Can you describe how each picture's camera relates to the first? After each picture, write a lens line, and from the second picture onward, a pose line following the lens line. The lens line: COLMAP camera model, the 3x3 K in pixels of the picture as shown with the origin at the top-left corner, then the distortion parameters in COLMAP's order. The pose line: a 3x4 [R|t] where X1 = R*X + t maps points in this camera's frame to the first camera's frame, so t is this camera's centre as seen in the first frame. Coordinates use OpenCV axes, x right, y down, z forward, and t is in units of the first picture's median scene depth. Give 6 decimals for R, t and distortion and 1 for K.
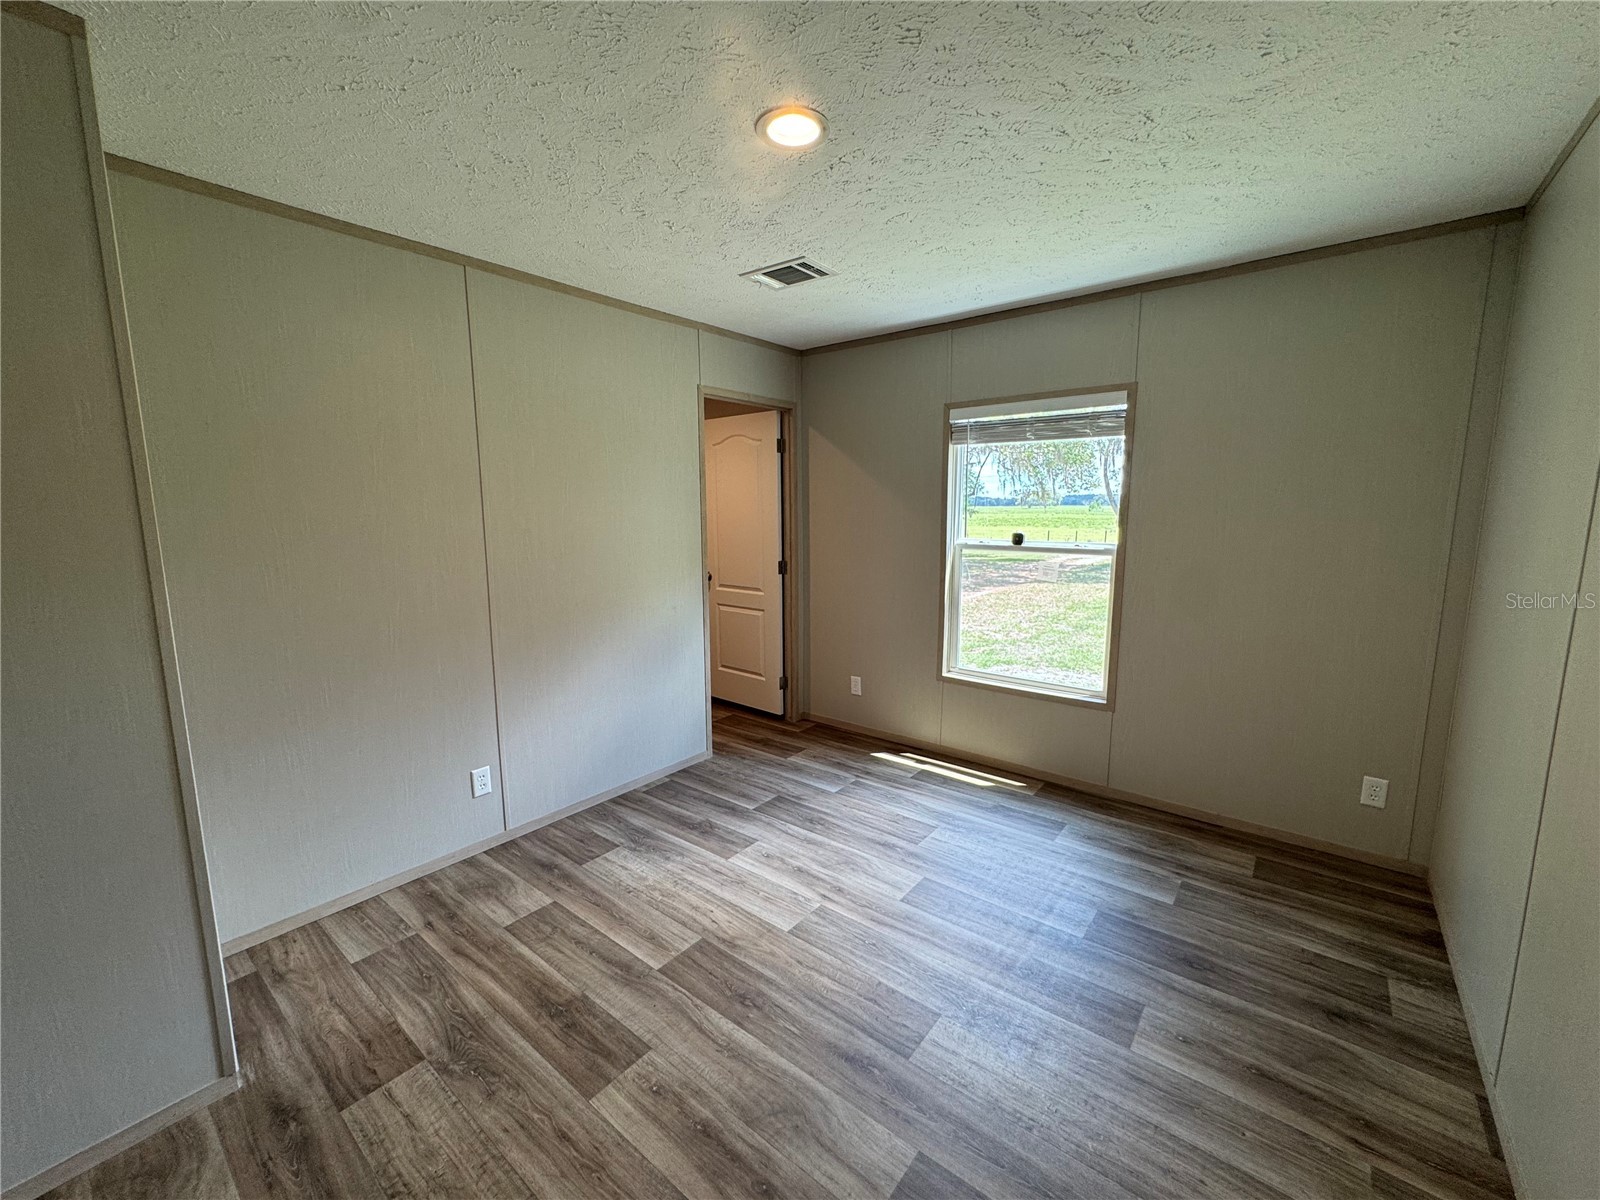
lens RADIAL K [[644.4, 0, 801.8], [0, 644.4, 598.6], [0, 0, 1]] dist [-0.006018, 0.001290]
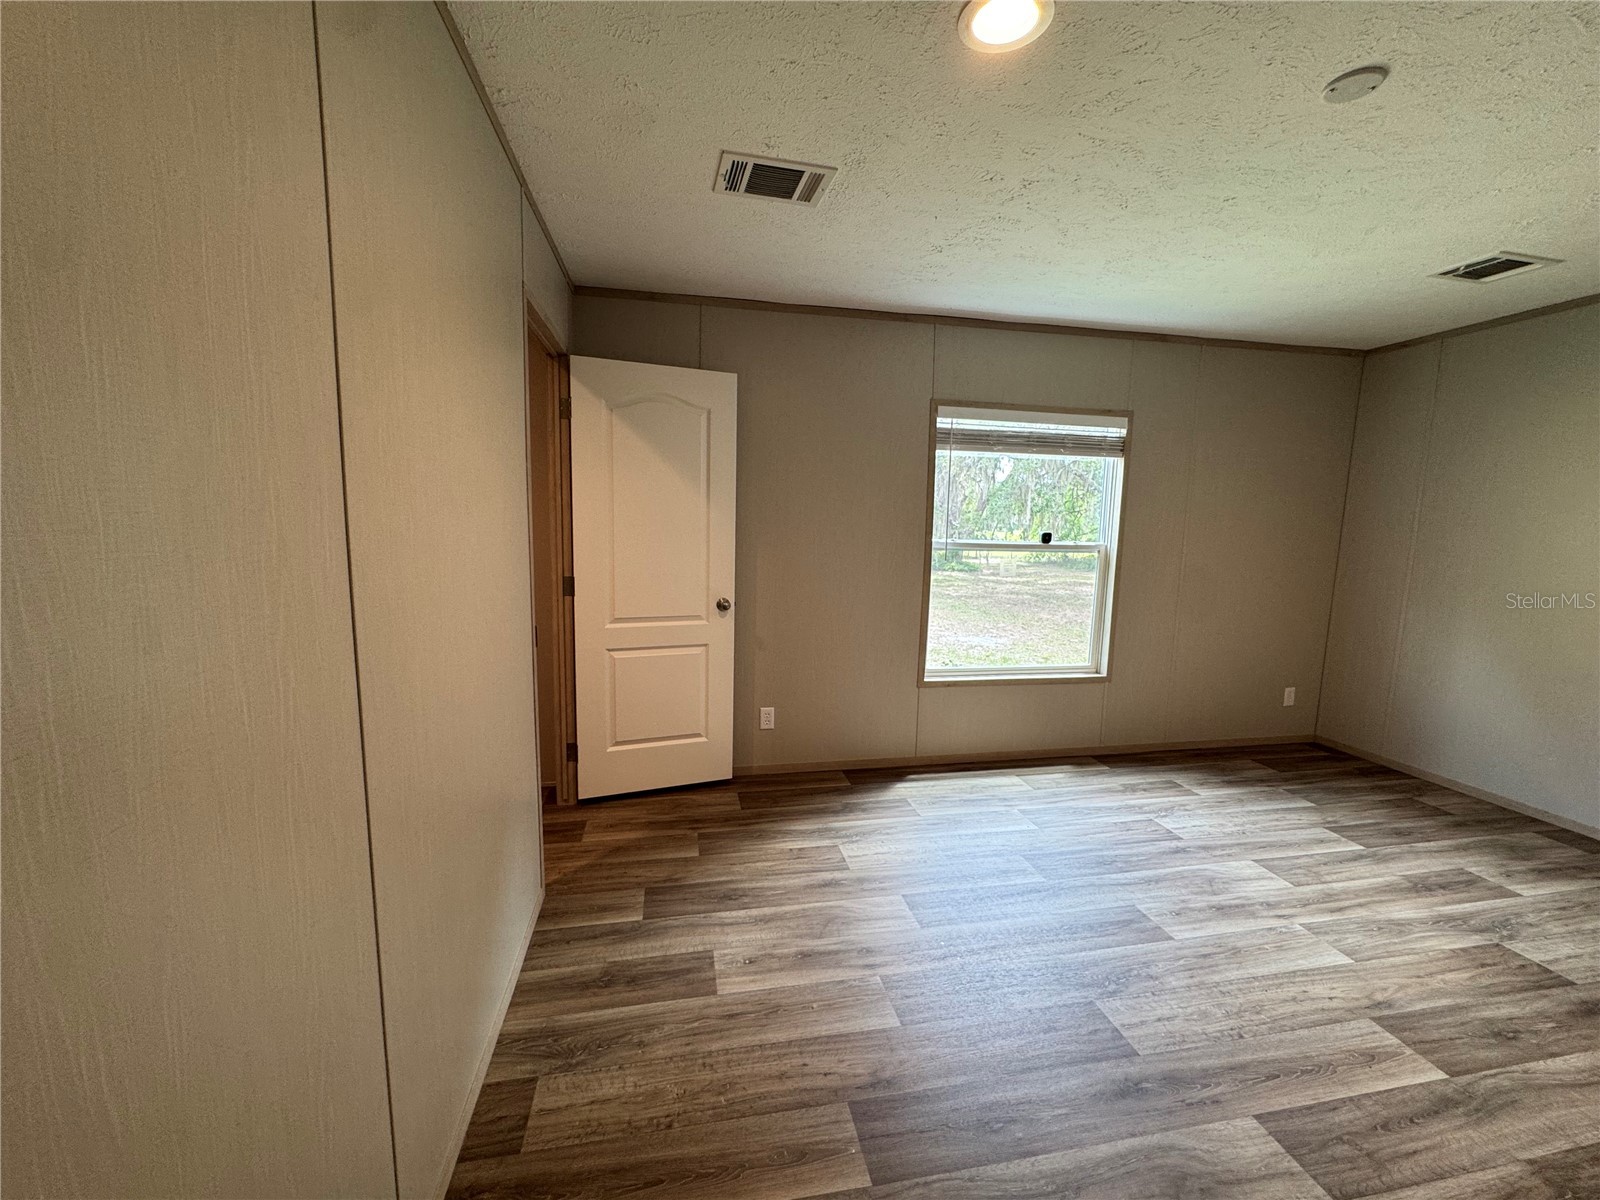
lens RADIAL K [[644.4, 0, 801.9], [0, 644.4, 612.8], [0, 0, 1]] dist [-0.006018, 0.001290]
pose [[0.648545, -0.092405, 0.755546, -1.249557], [0.084867, 0.995193, 0.048867, -0.097697], [-0.756430, 0.032428, 0.653270, 1.035609]]
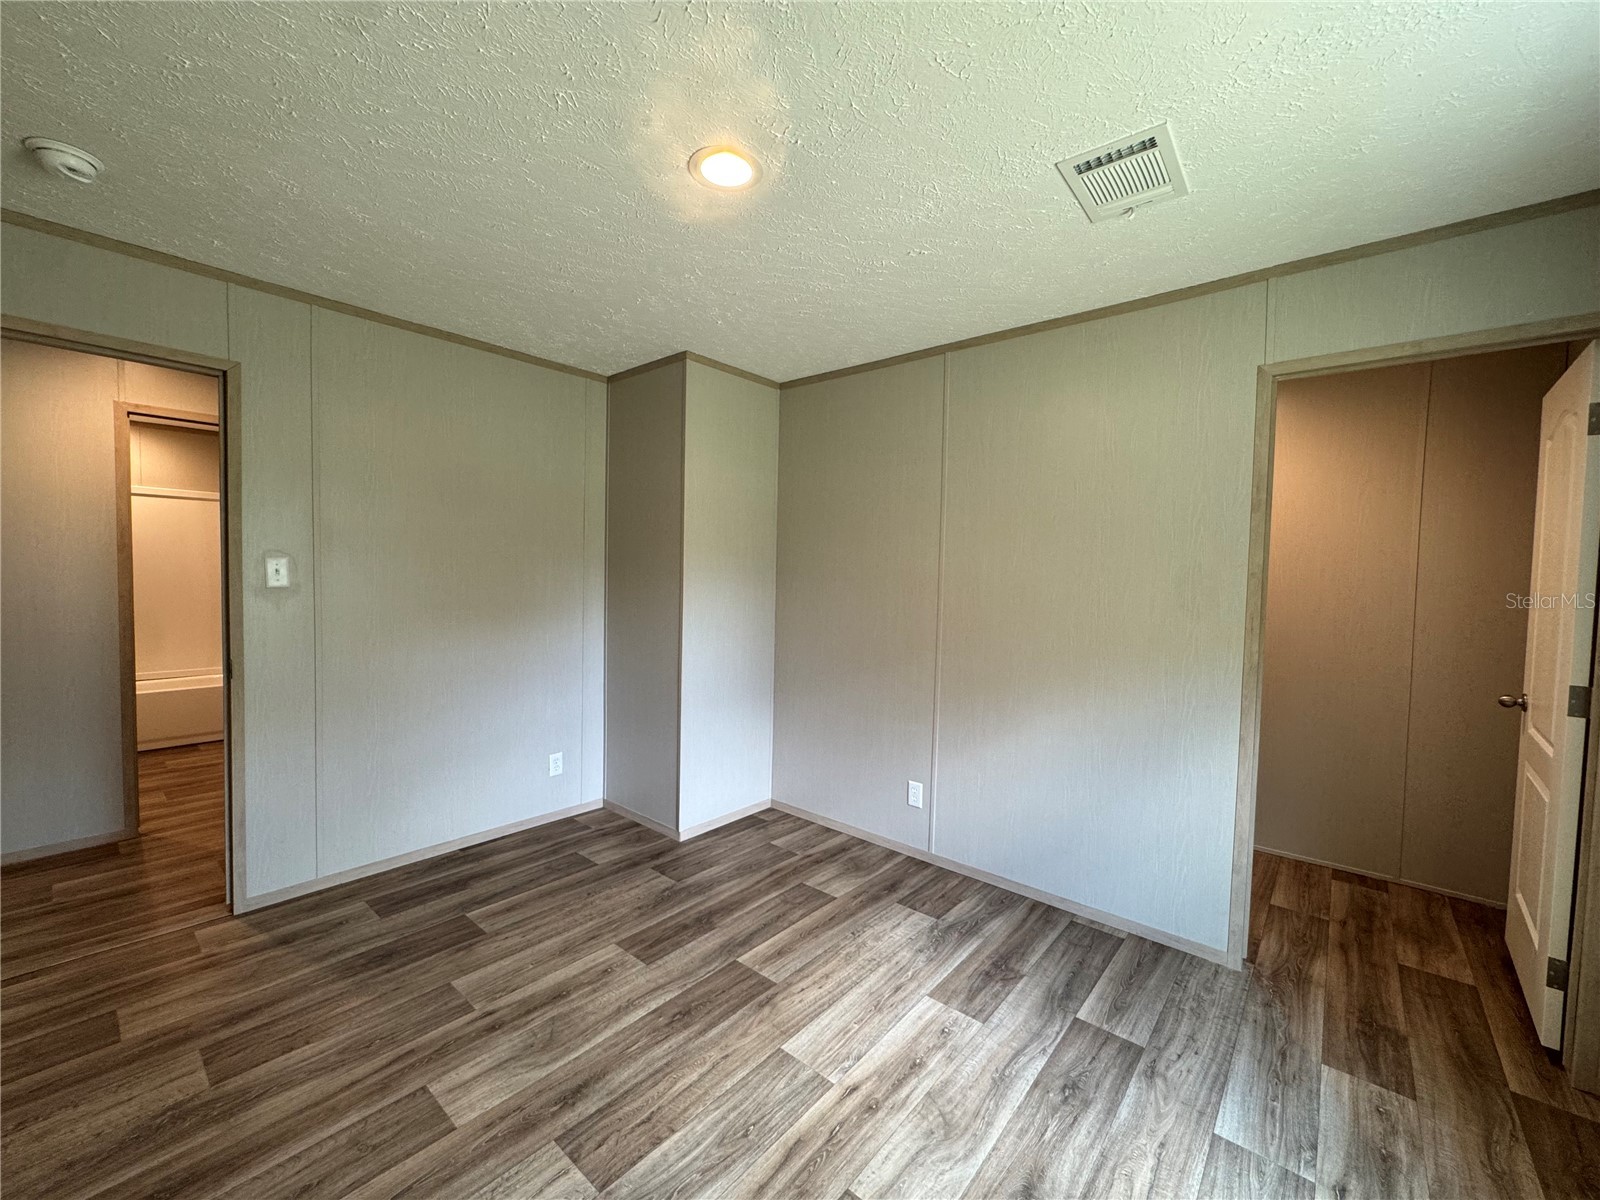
lens RADIAL K [[644.4, 0, 799.6], [0, 644.4, 598.6], [0, 0, 1]] dist [-0.006018, 0.001290]
pose [[-0.034220, 0.047580, -0.998281, 0.821066], [-0.163945, 0.985068, 0.052570, -0.108894], [0.985876, 0.165462, -0.025908, 1.000260]]
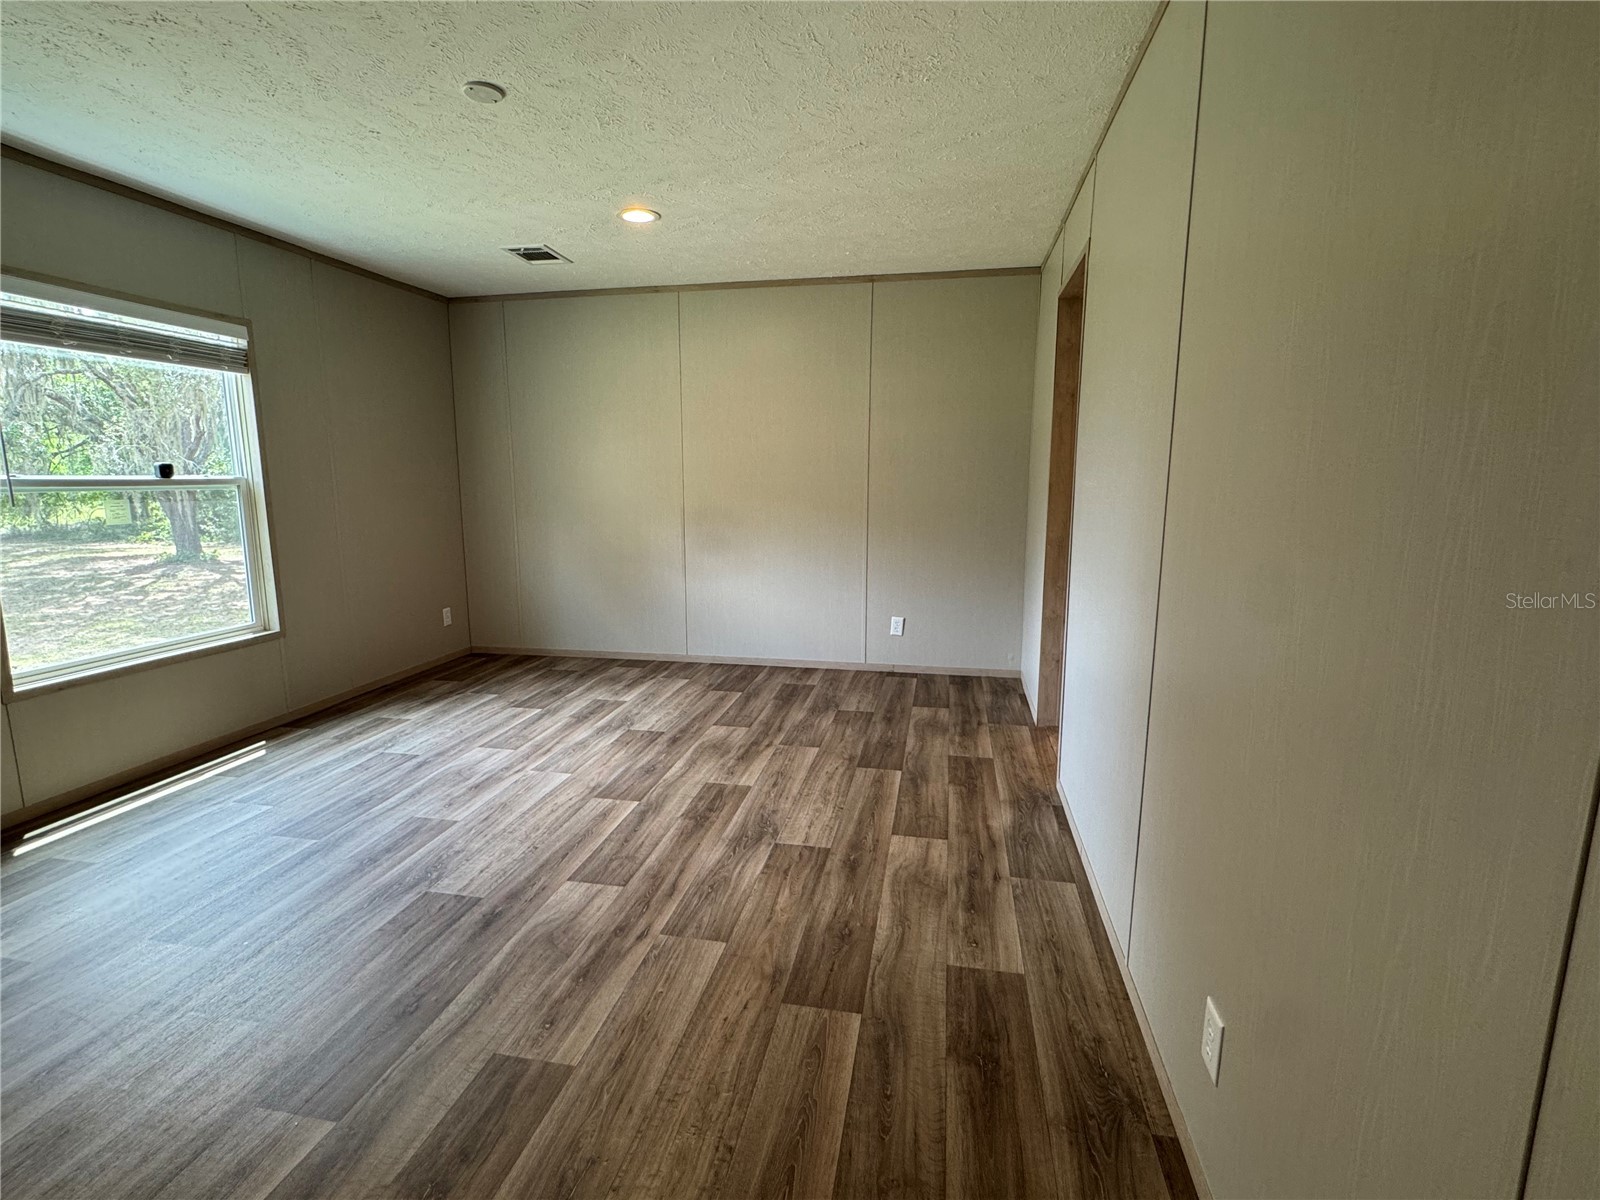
lens RADIAL K [[750.0, 0, 794.8], [0, 750.0, 627.8], [0, 0, 1]] dist [-0.001398, 0.001373]
pose [[-0.457241, -0.172407, 0.872471, -1.515955], [0.131427, 0.957159, 0.258019, -0.074711], [-0.879578, 0.232644, -0.414993, 1.218201]]
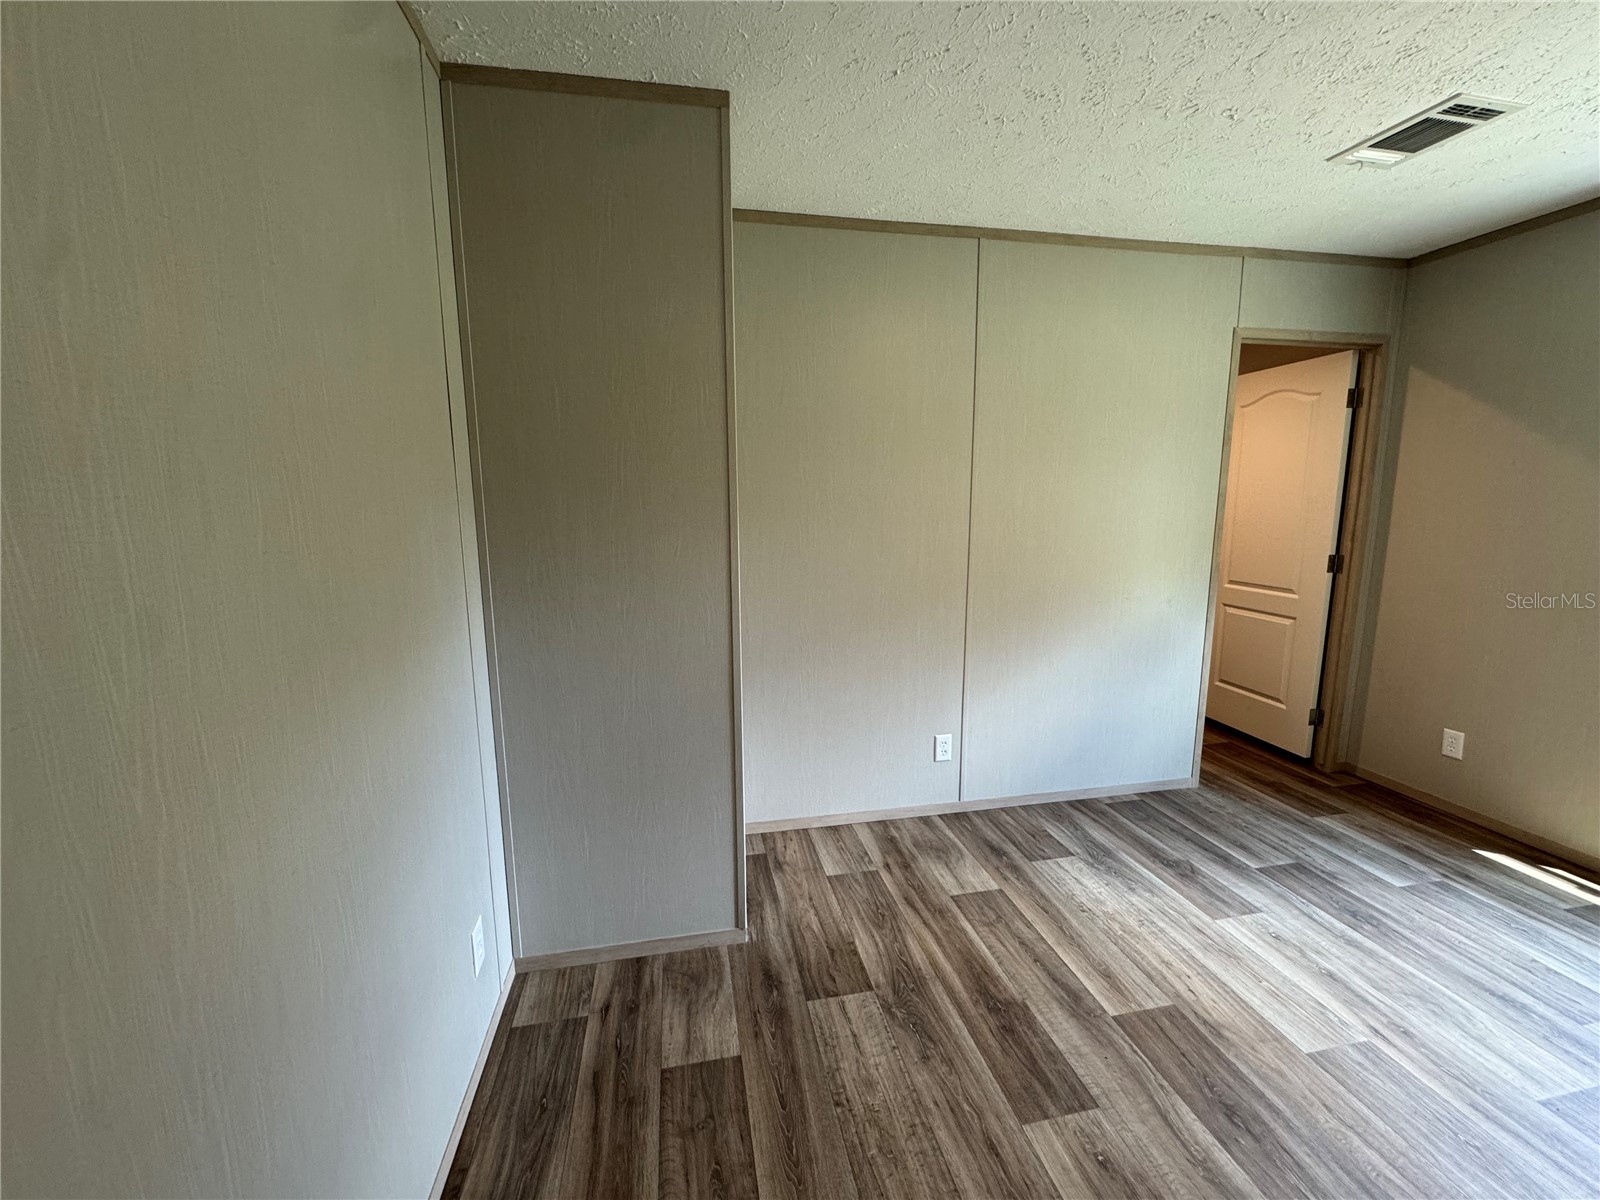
lens RADIAL K [[644.4, 0, 797.5], [0, 644.4, 599.0], [0, 0, 1]] dist [-0.006018, 0.001290]
pose [[0.762865, 0.098655, -0.638987, -0.051994], [-0.088714, 0.994915, 0.047696, 0.024079], [0.640443, 0.020302, 0.767737, 0.068285]]
